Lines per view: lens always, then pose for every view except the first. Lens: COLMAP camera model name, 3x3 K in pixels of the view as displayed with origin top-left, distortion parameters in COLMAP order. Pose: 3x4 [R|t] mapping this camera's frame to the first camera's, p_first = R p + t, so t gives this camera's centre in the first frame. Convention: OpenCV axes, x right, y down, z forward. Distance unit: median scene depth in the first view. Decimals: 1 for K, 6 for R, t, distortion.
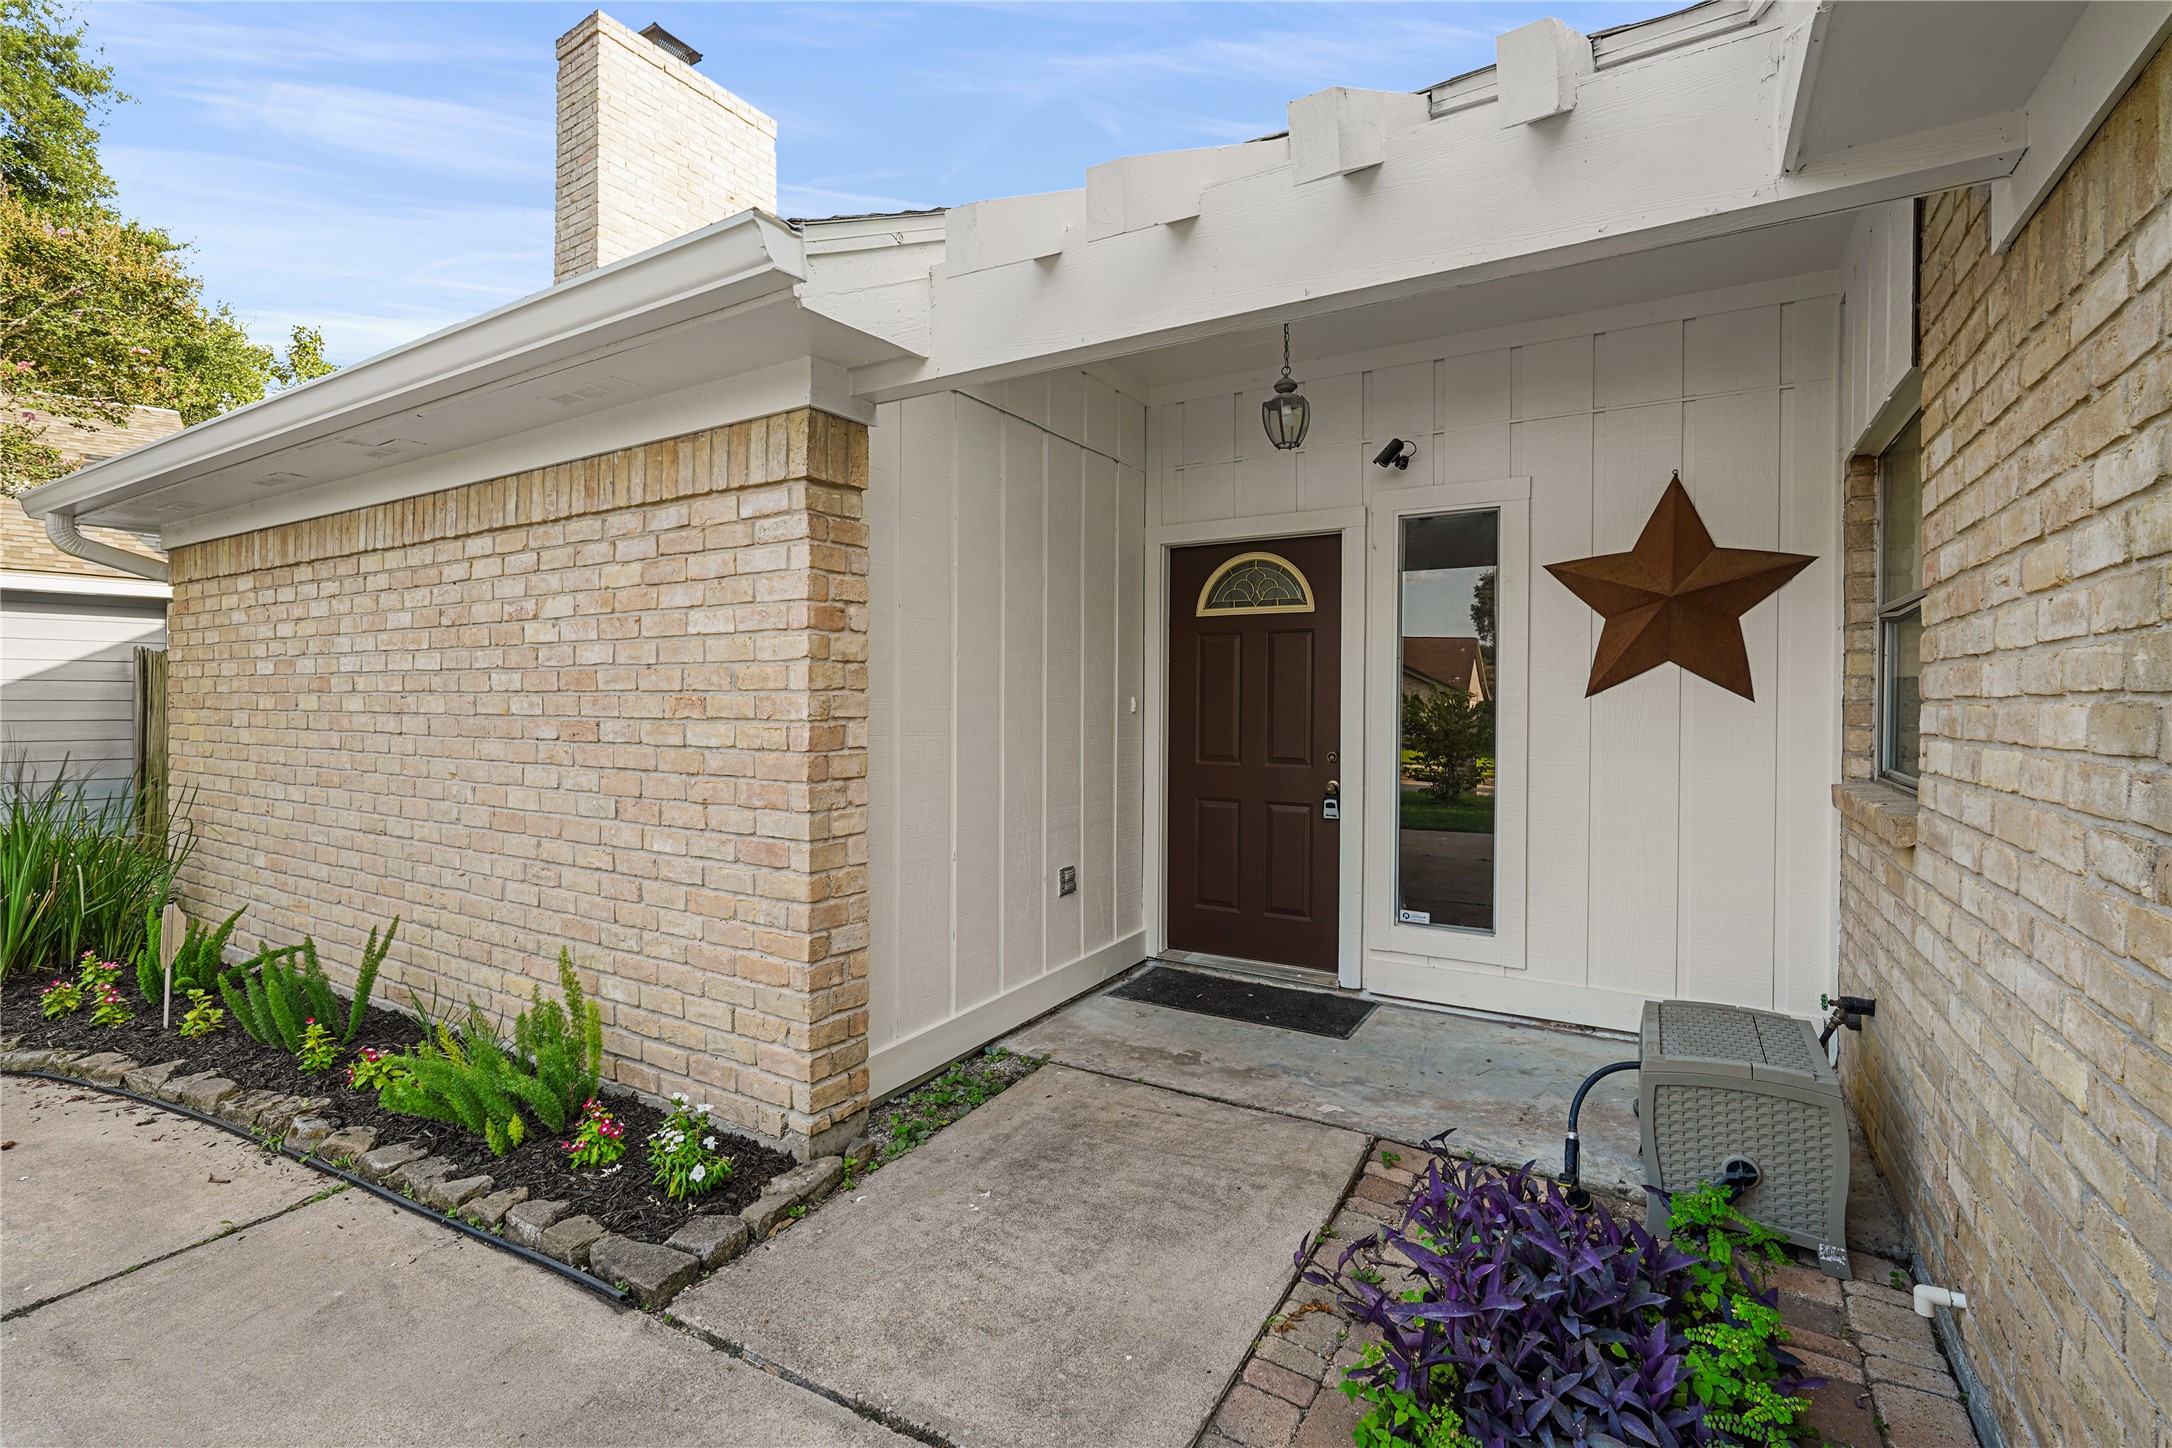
lens RADIAL K [[976.8, 0, 1080.6], [0, 976.8, 713.5], [0, 0, 1]] dist [-0.014628, 0.005037]
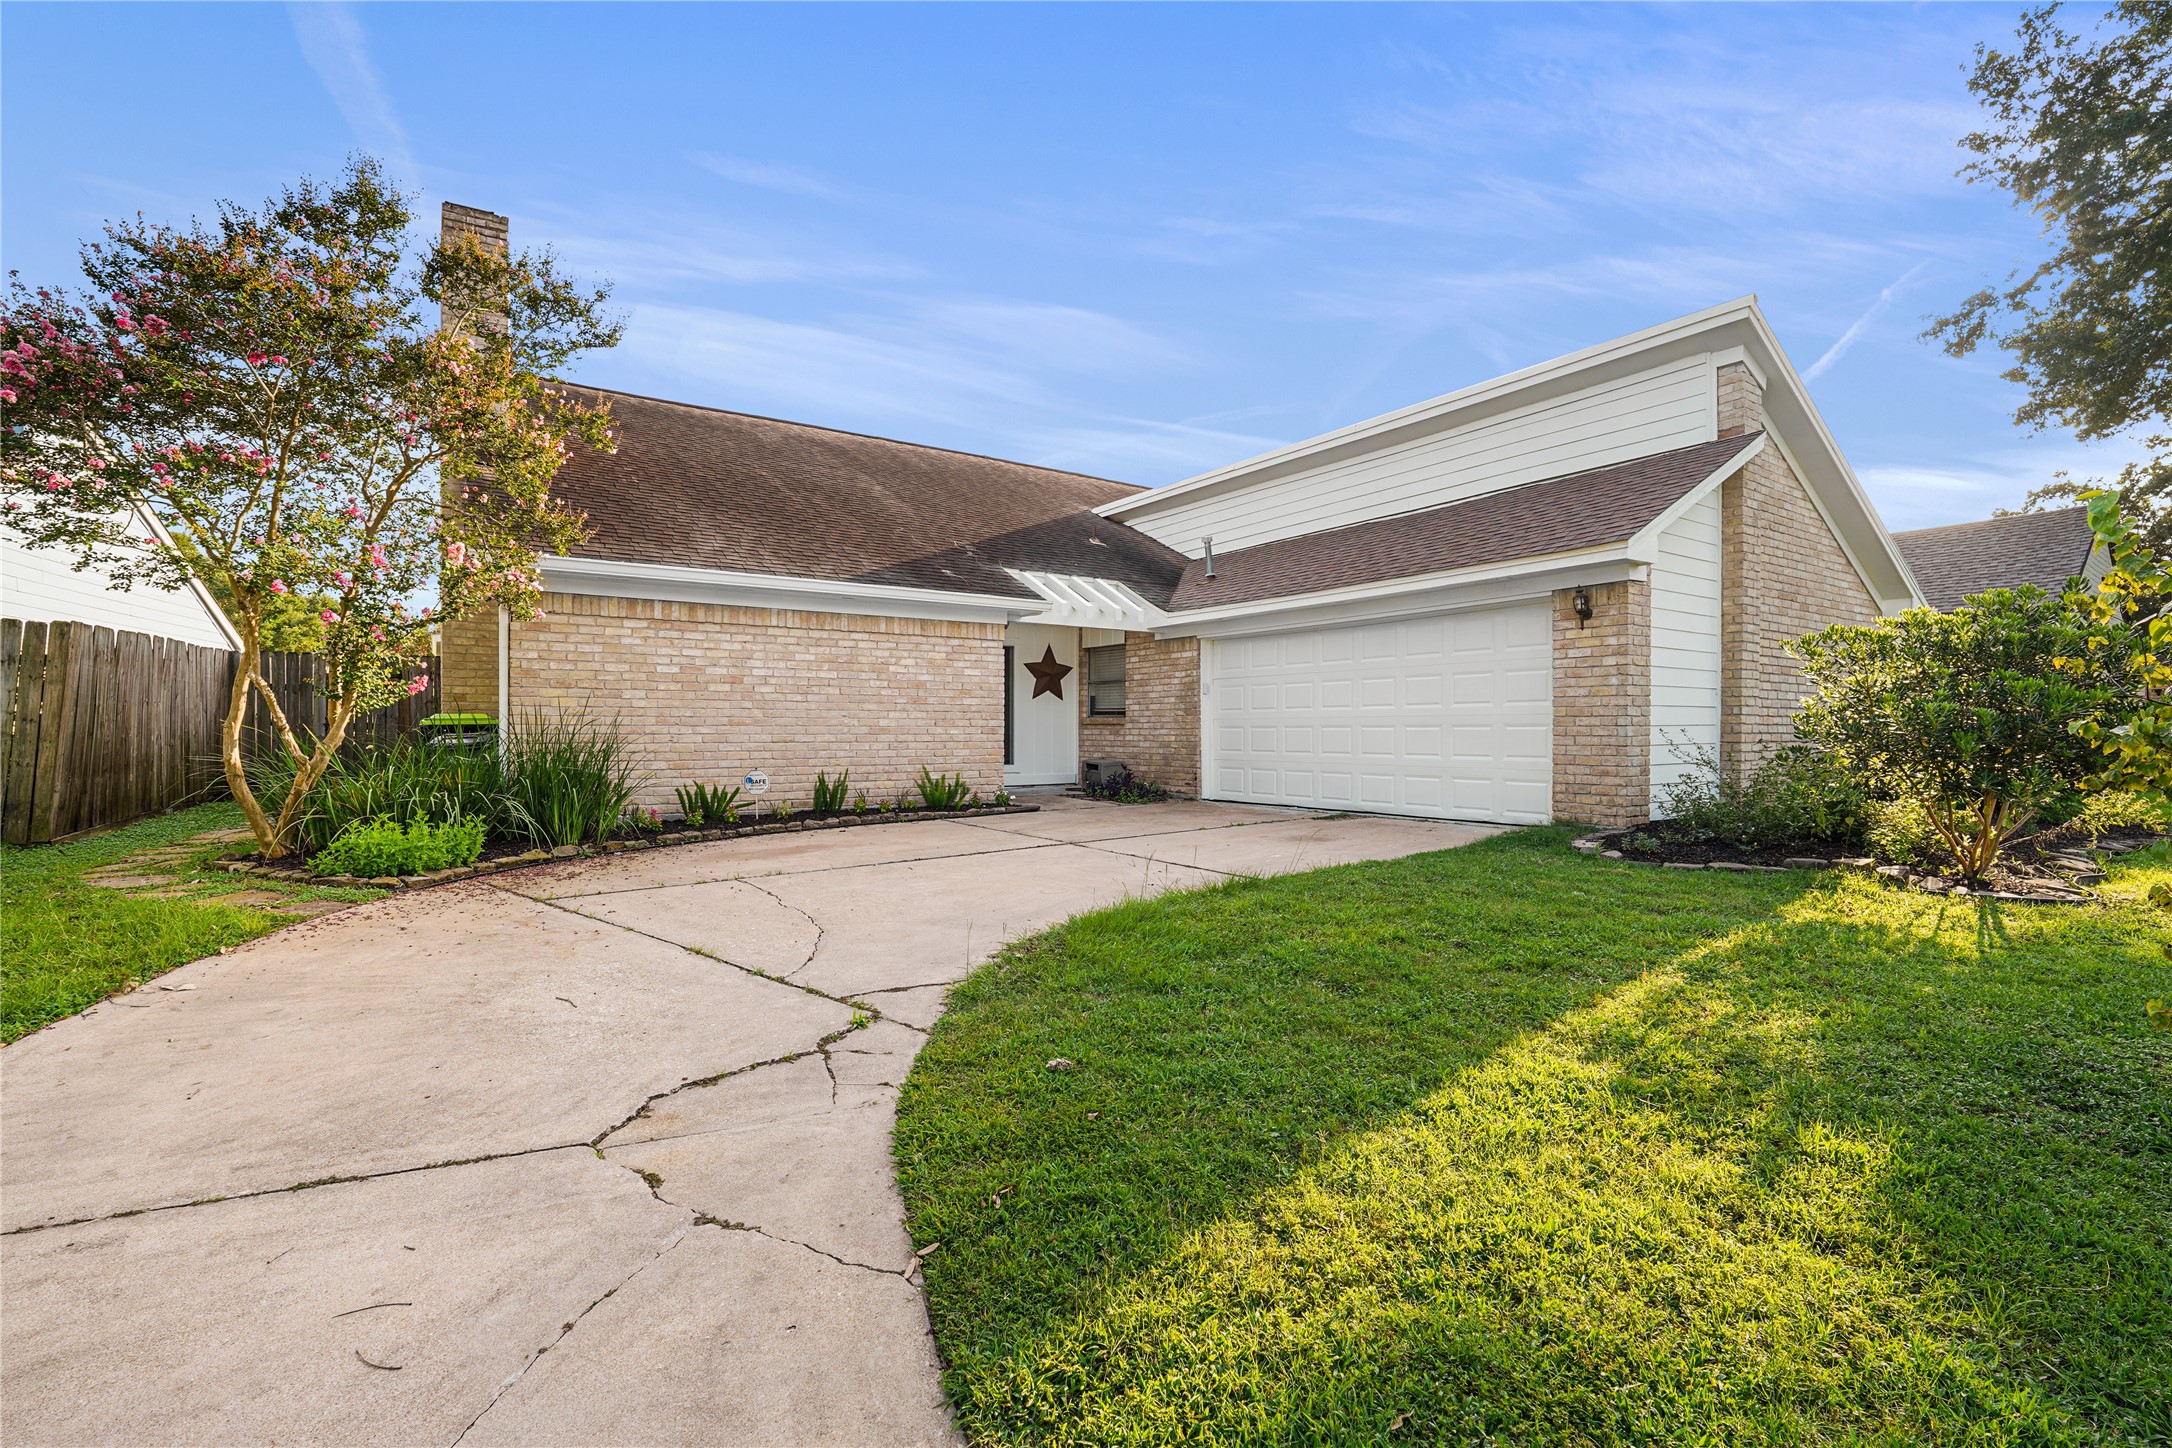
lens RADIAL K [[976.8, 0, 1083.5], [0, 976.8, 719.2], [0, 0, 1]] dist [-0.014628, 0.005037]
pose [[0.419781, 0.007199, 0.907597, -3.171611], [0.010613, 0.999861, -0.012840, 0.125526], [-0.907563, 0.015023, 0.419647, -0.868870]]
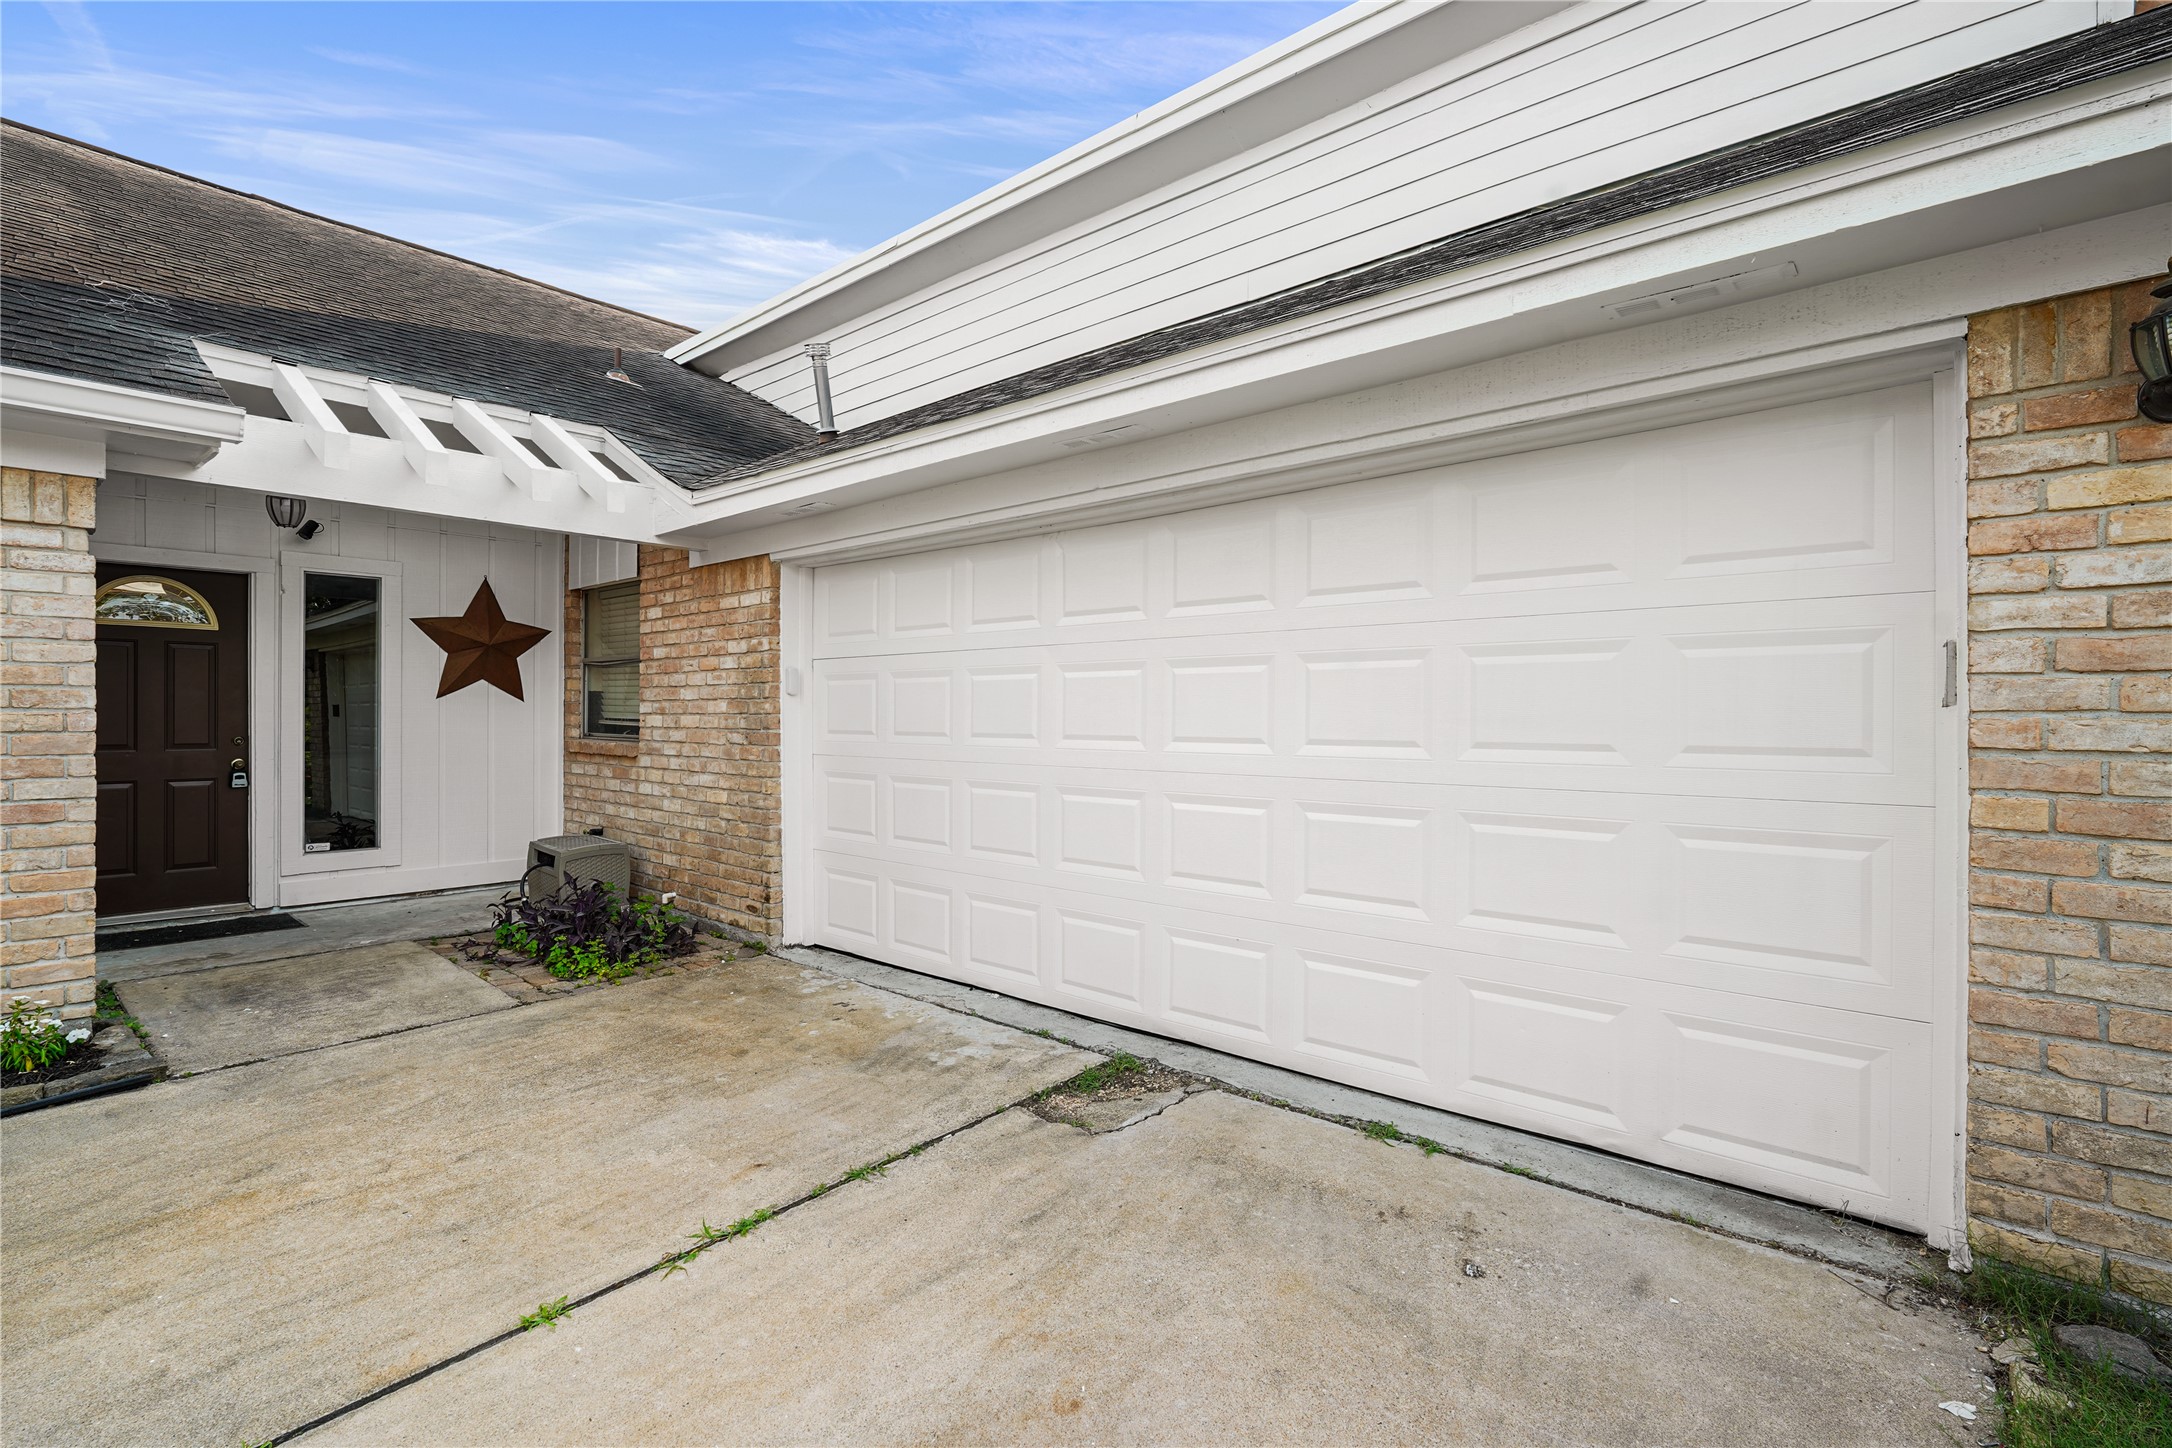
lens RADIAL K [[976.8, 0, 1076.3], [0, 976.8, 716.6], [0, 0, 1]] dist [-0.014628, 0.005037]
pose [[0.182362, -0.006322, 0.983211, -1.054799], [0.008702, 0.999951, 0.004815, 0.018388], [-0.983193, 0.007678, 0.182408, -0.461008]]
